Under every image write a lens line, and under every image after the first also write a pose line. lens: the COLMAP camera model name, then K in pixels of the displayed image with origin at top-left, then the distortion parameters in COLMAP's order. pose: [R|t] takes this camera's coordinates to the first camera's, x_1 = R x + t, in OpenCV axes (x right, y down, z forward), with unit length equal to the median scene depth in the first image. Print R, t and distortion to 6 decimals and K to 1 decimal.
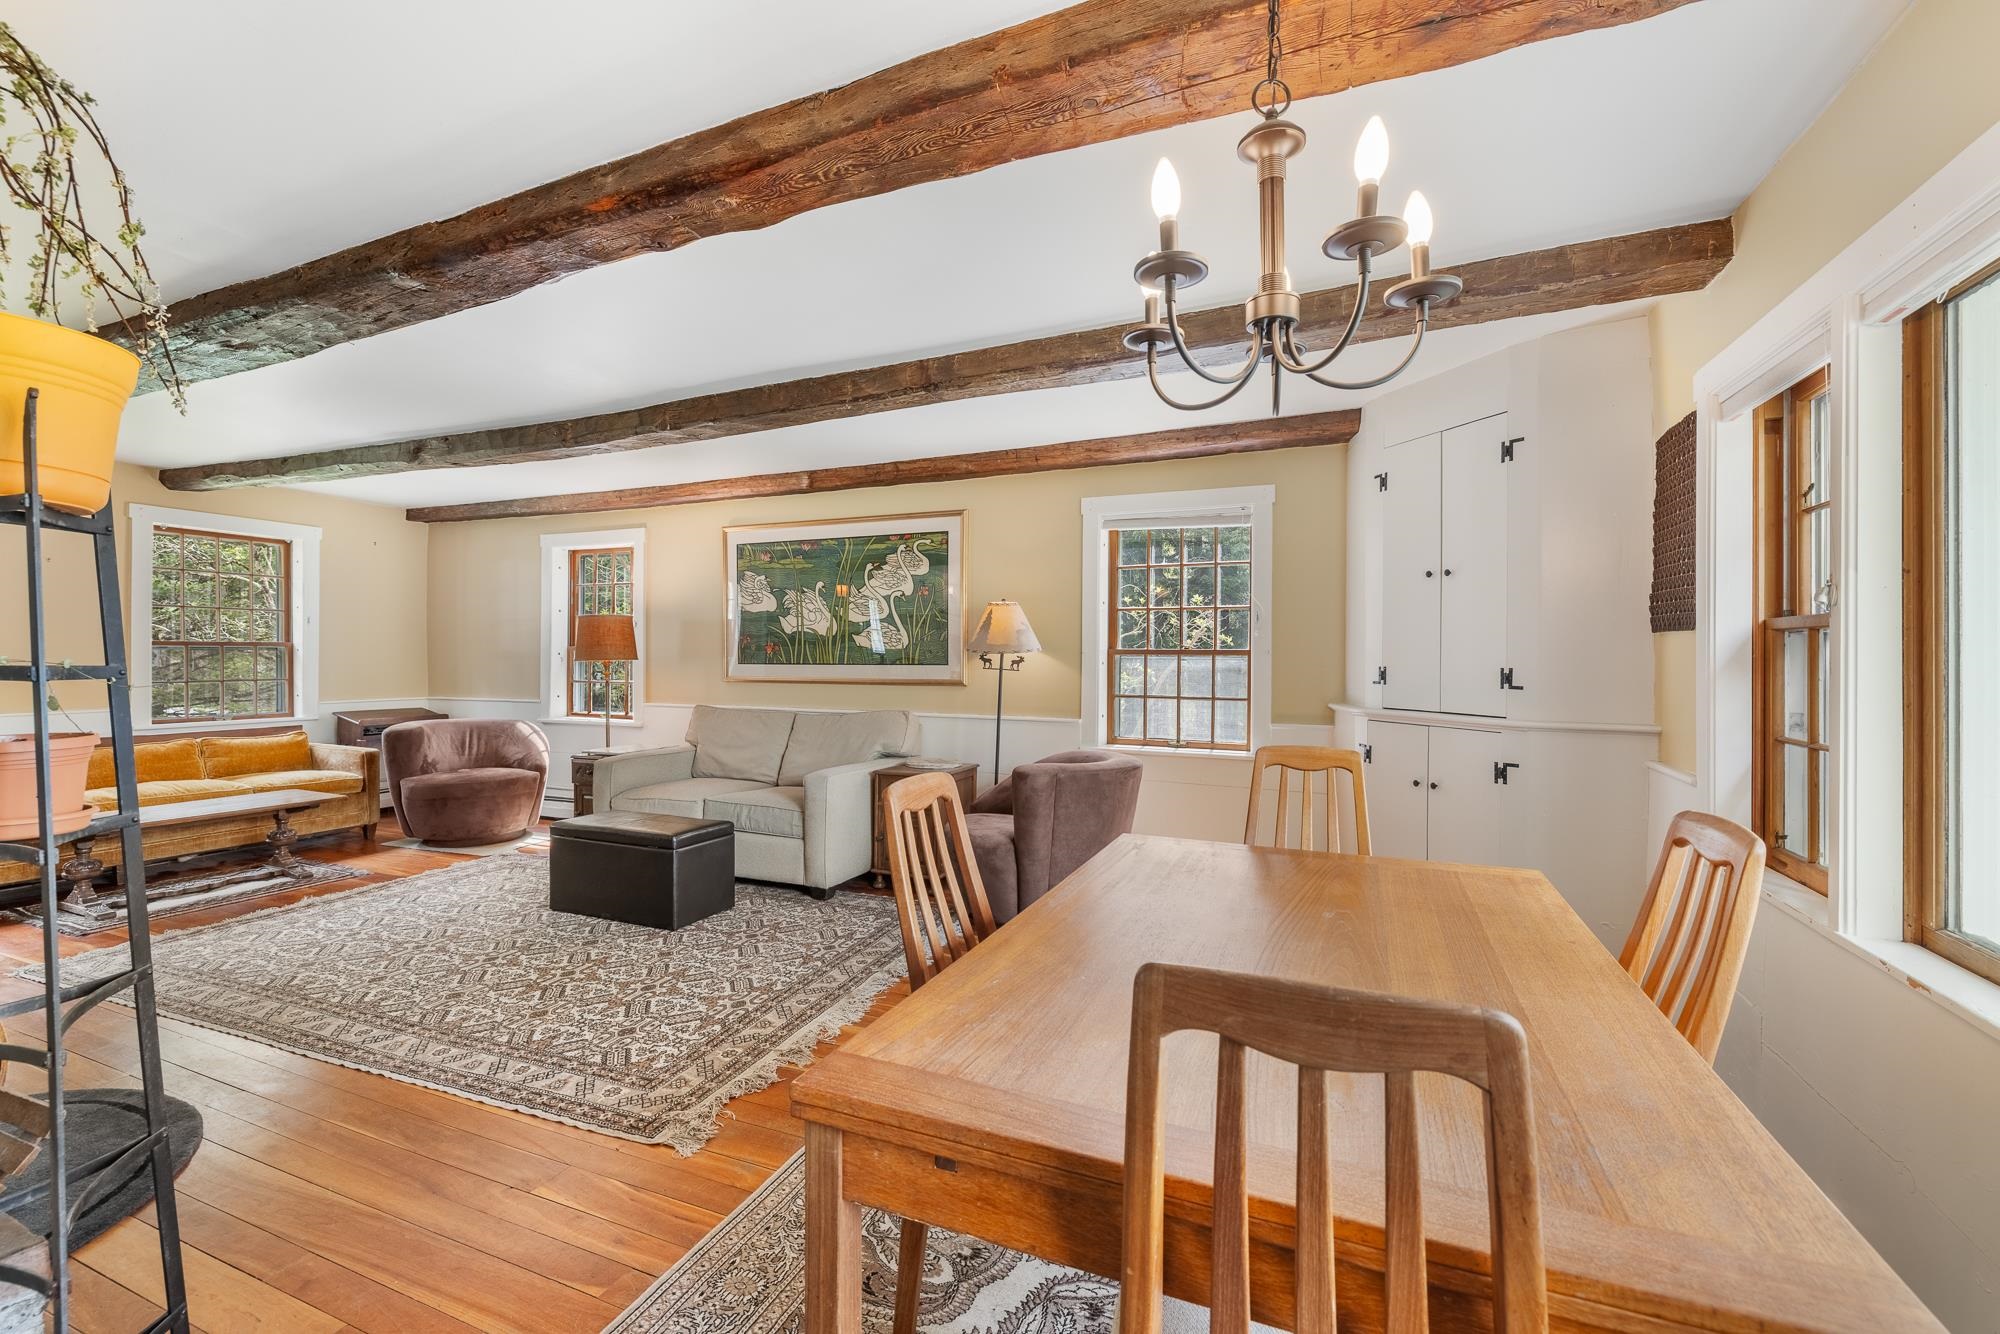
lens RADIAL K [[835.1, 0, 1002.1], [0, 835.1, 656.1], [0, 0, 1]] dist [-0.002561, -0.000084]
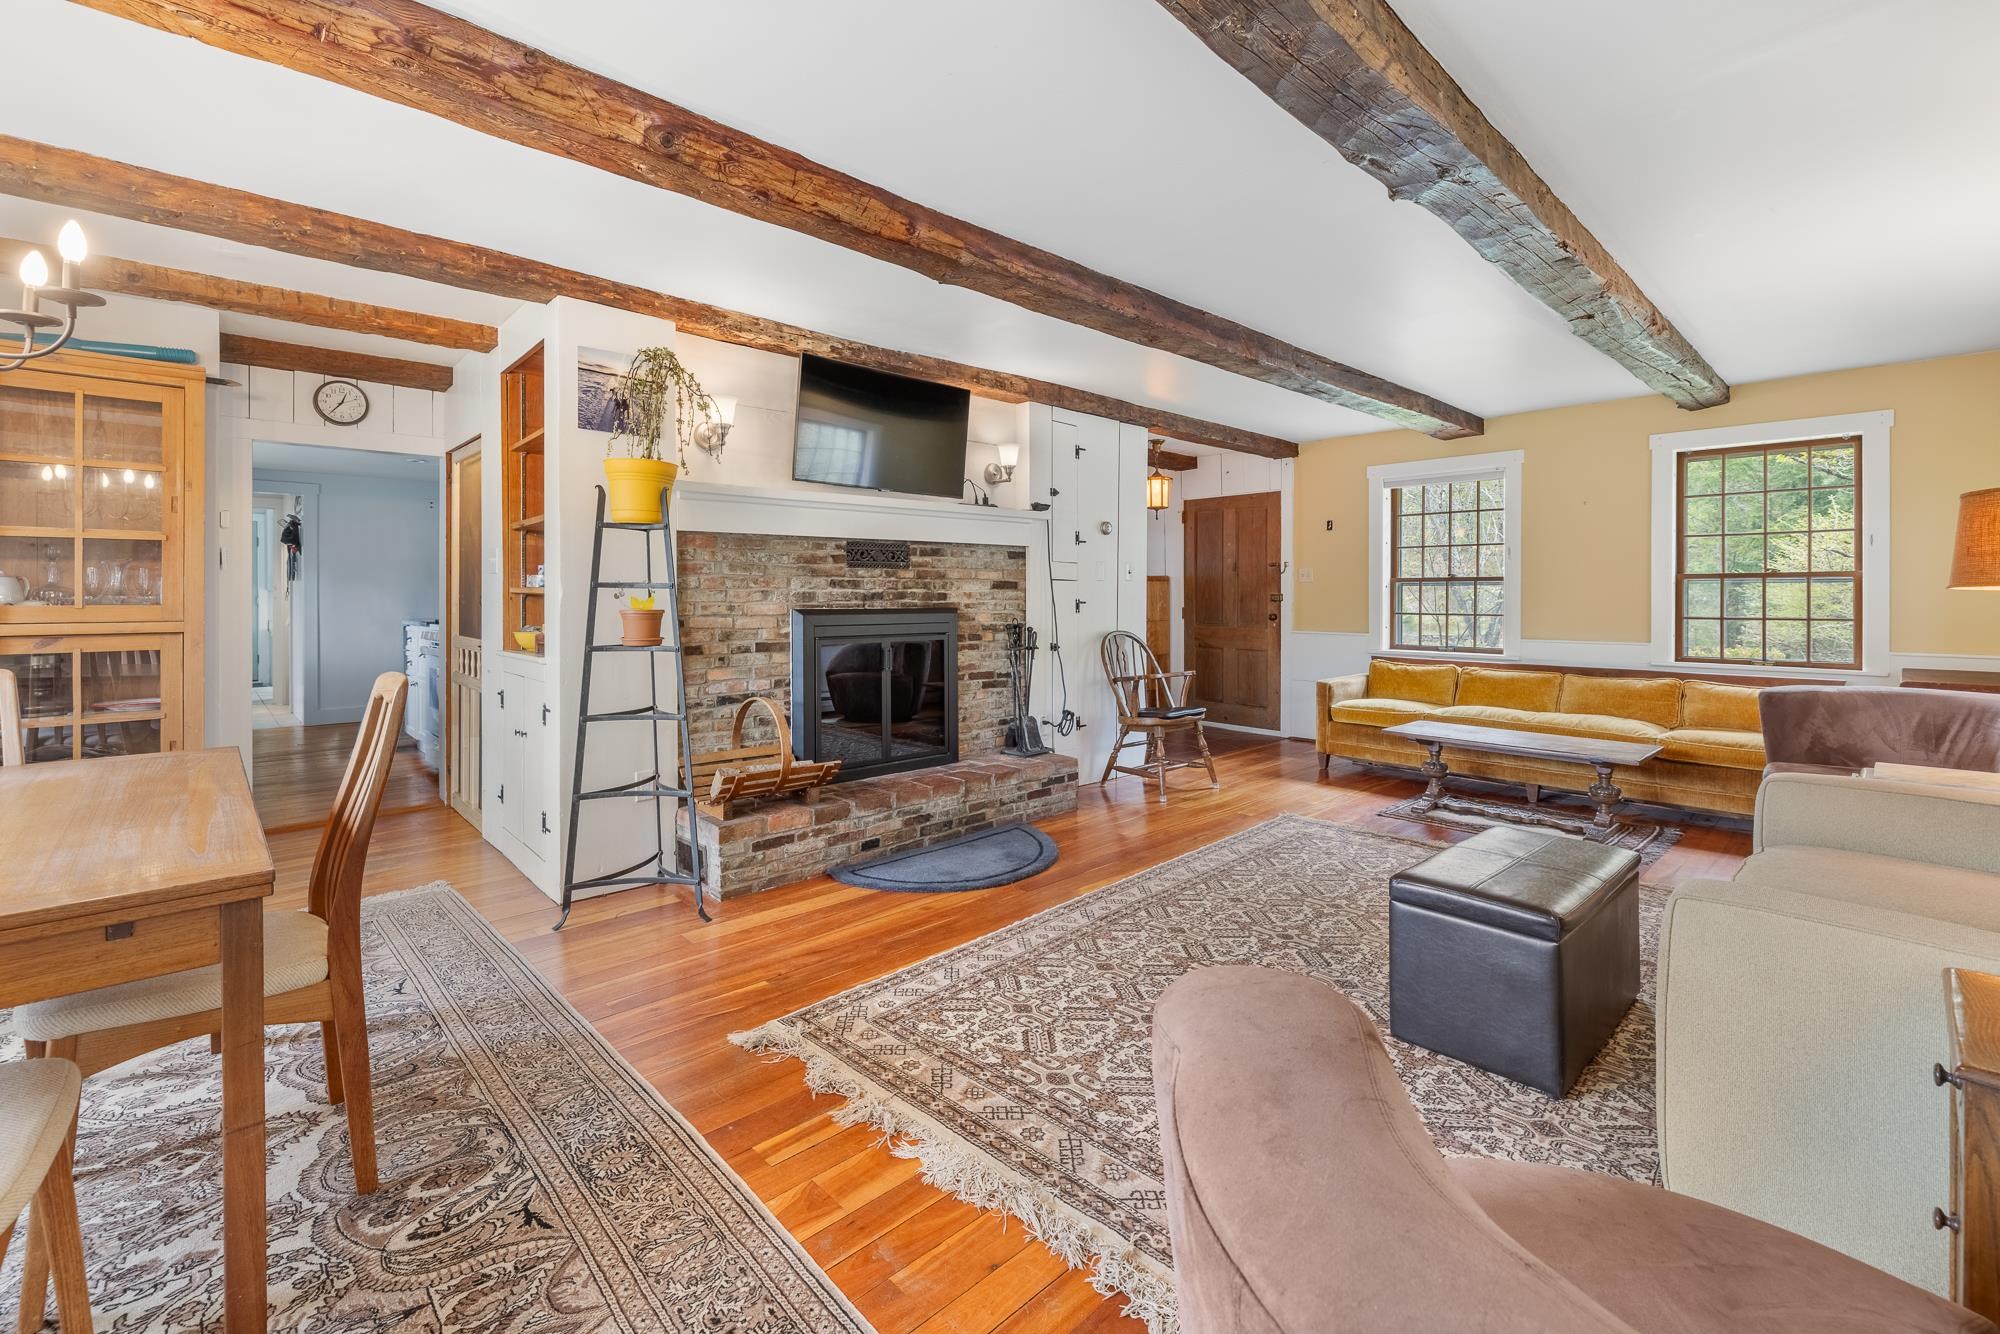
lens RADIAL K [[867.9, 0, 998.4], [0, 867.9, 591.1], [0, 0, 1]] dist [-0.001100, -0.000352]
pose [[-0.409784, -0.010576, -0.912121, 0.314805], [-0.003164, 0.999943, -0.010173, 0.023776], [0.912177, -0.001283, -0.409794, 1.109495]]
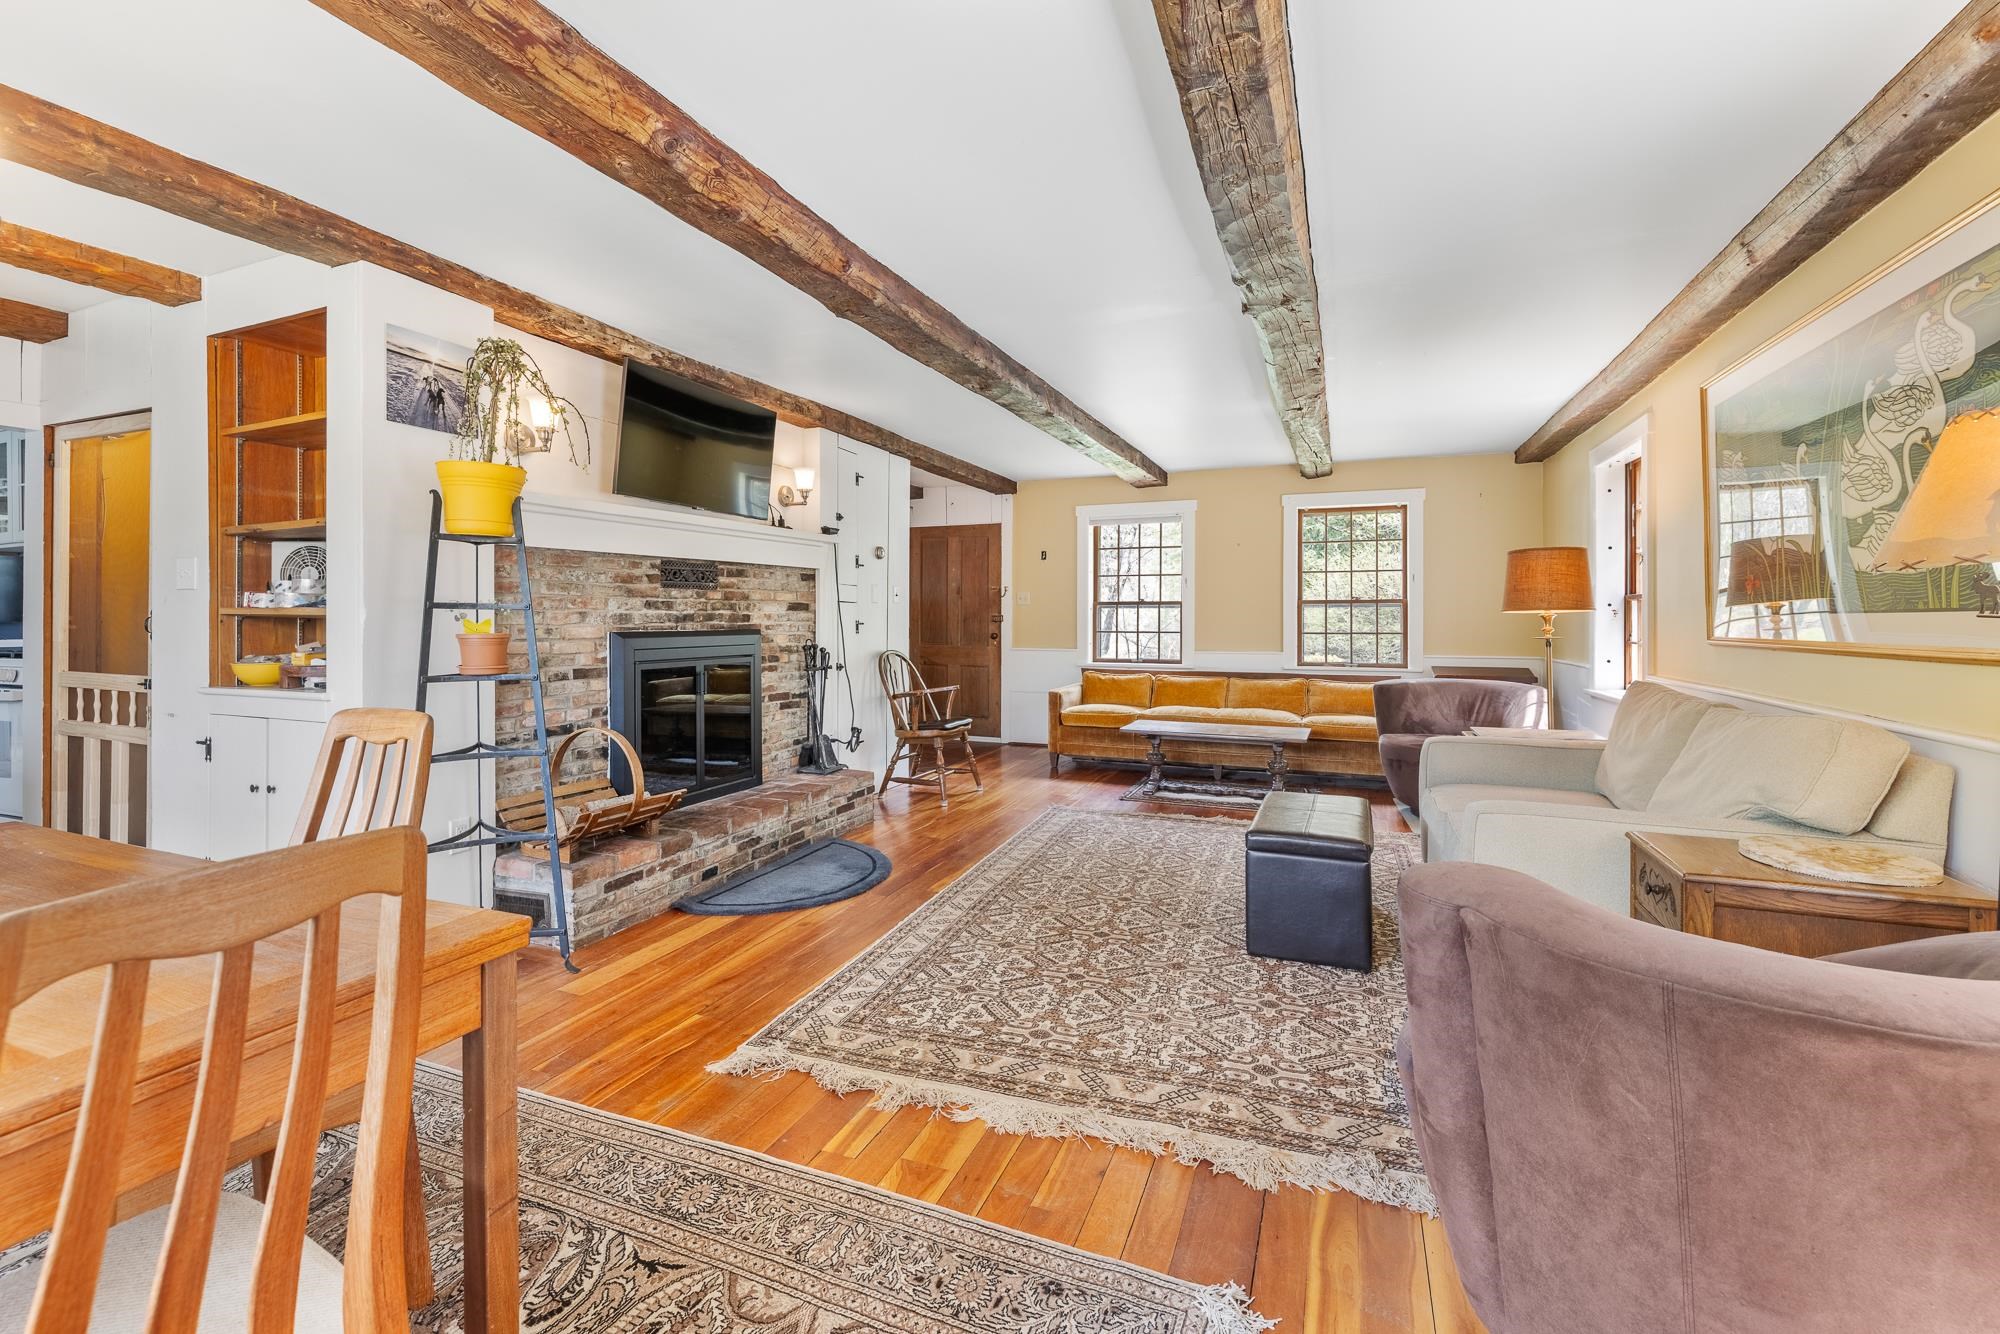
lens RADIAL K [[857.6, 0, 1004.2], [0, 857.6, 609.7], [0, 0, 1]] dist [-0.001451, -0.000498]
pose [[0.010539, -0.013793, -0.999849, 0.444604], [0.000046, 0.999905, -0.013793, 0.024098], [0.999944, 0.000100, 0.010539, 0.852255]]
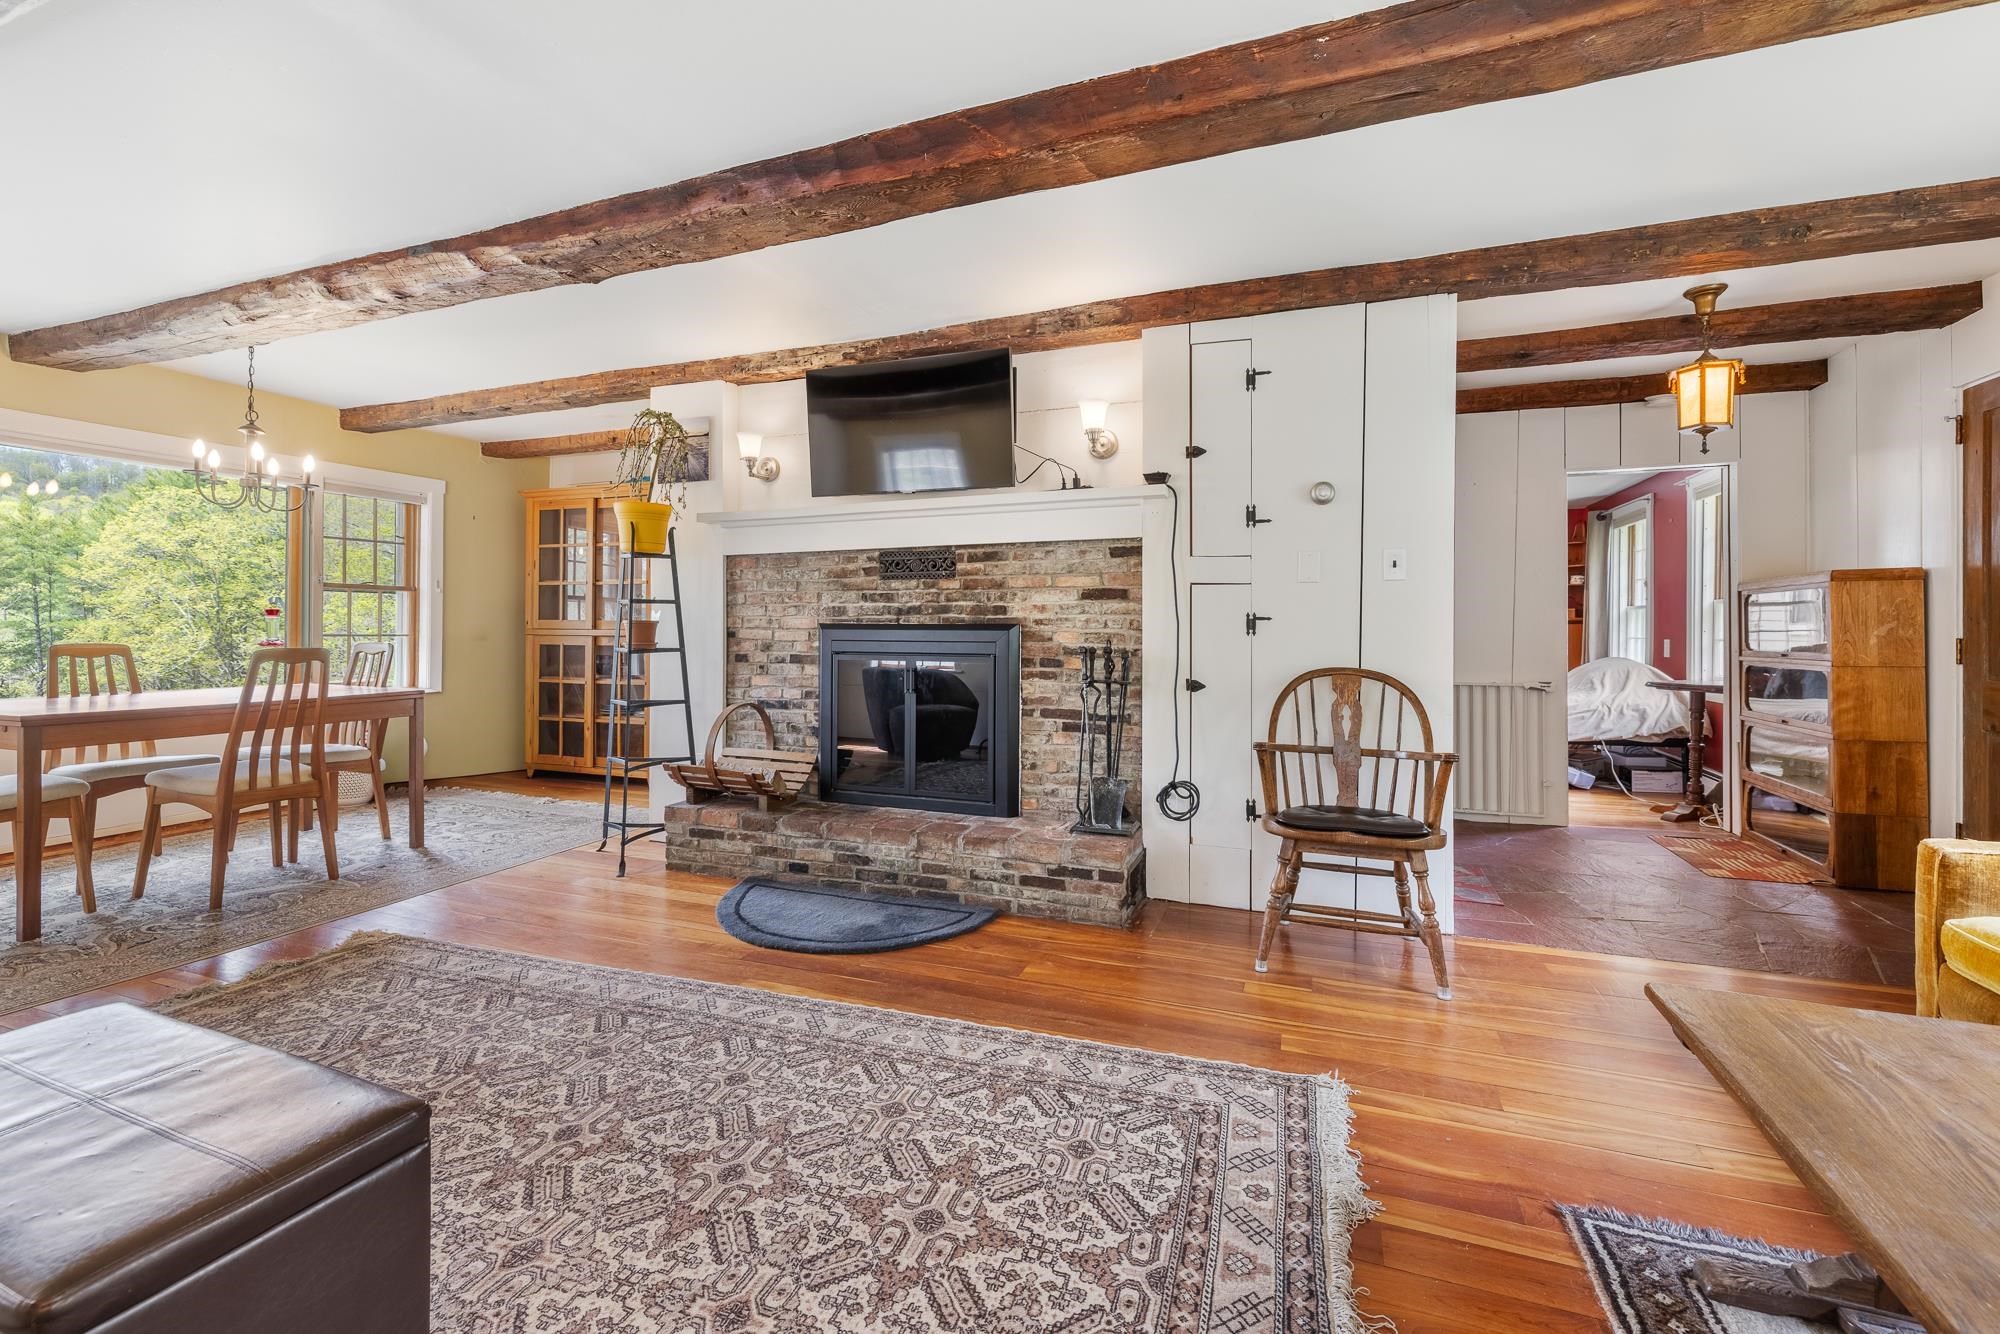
lens RADIAL K [[849.0, 0, 993.0], [0, 849.0, 626.4], [0, 0, 1]] dist [-0.002108, -0.000266]
pose [[-0.999583, -0.009627, -0.027236, -0.875336], [-0.009554, 0.999950, -0.002806, 0.042931], [0.027262, -0.002544, -0.999625, 1.563482]]
